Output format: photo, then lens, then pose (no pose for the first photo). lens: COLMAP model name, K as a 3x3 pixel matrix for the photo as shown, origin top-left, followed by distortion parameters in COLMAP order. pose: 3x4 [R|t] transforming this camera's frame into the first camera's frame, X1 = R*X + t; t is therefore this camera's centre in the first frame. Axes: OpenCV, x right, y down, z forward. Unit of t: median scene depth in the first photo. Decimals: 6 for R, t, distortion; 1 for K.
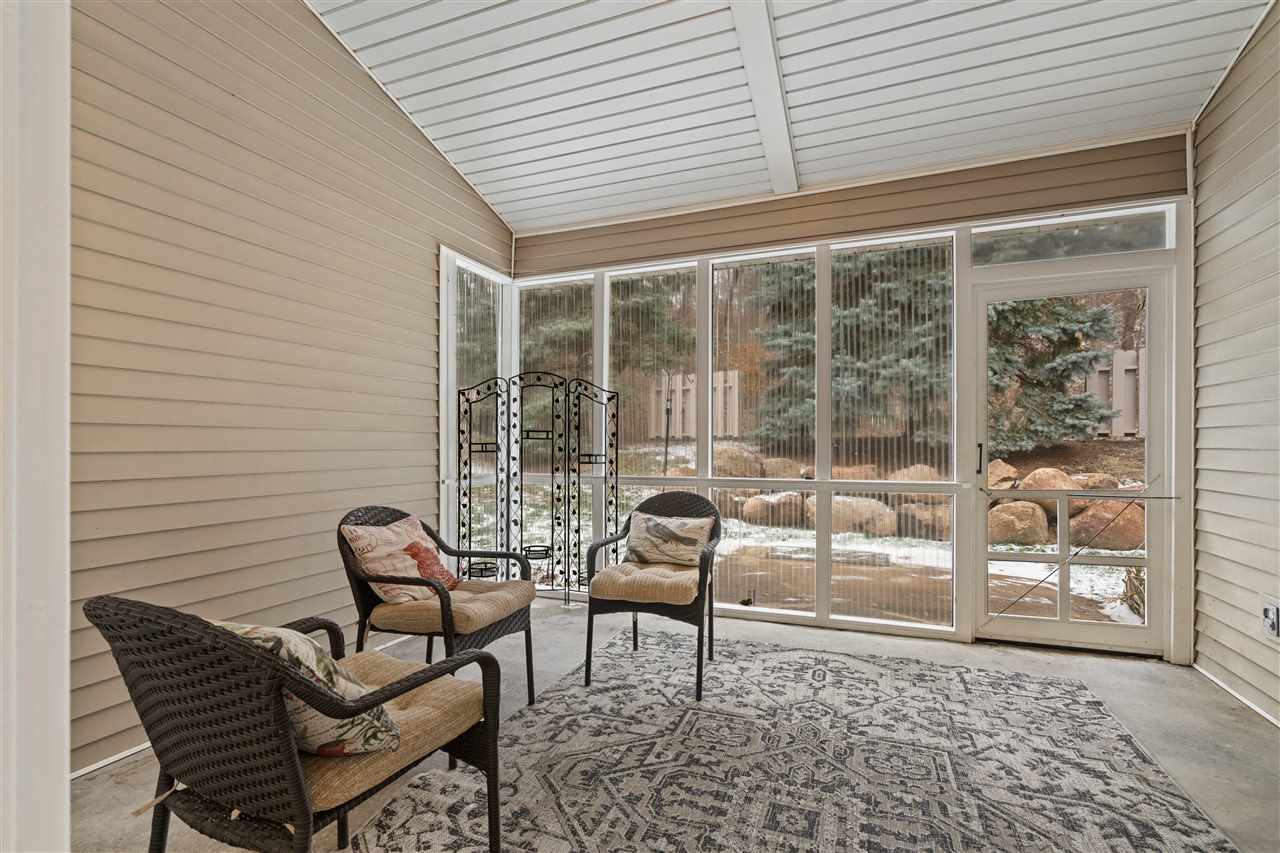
lens RADIAL K [[584.4, 0, 640.8], [0, 584.4, 437.3], [0, 0, 1]] dist [-0.000073, -0.000291]
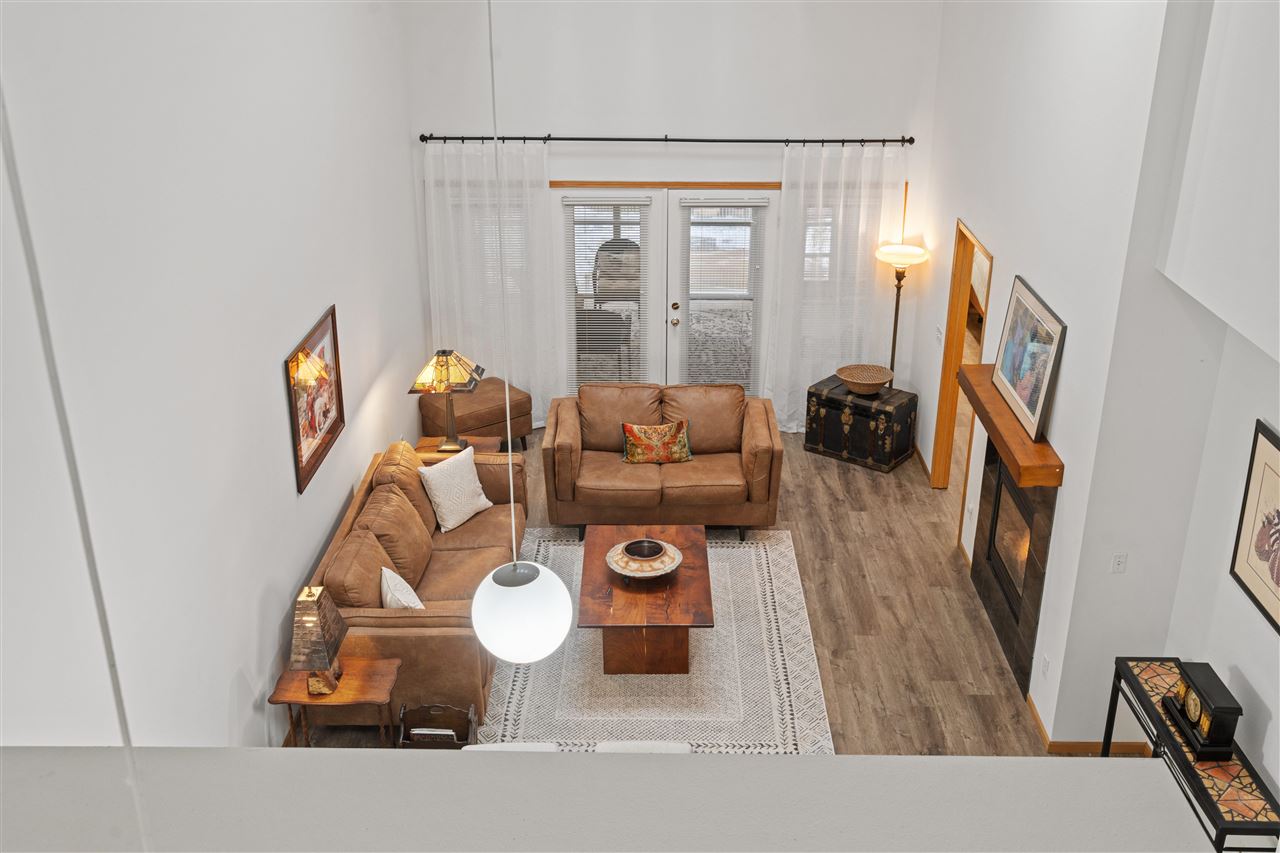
lens RADIAL K [[1249.0, 0, 642.8], [0, 1249.0, 425.7], [0, 0, 1]] dist [0.010506, 0.000000]
pose [[0.936587, -0.130770, 0.325122, -1.420475], [-0.009273, 0.918192, 0.396027, -1.074043], [-0.350313, -0.373928, 0.858754, -3.083011]]
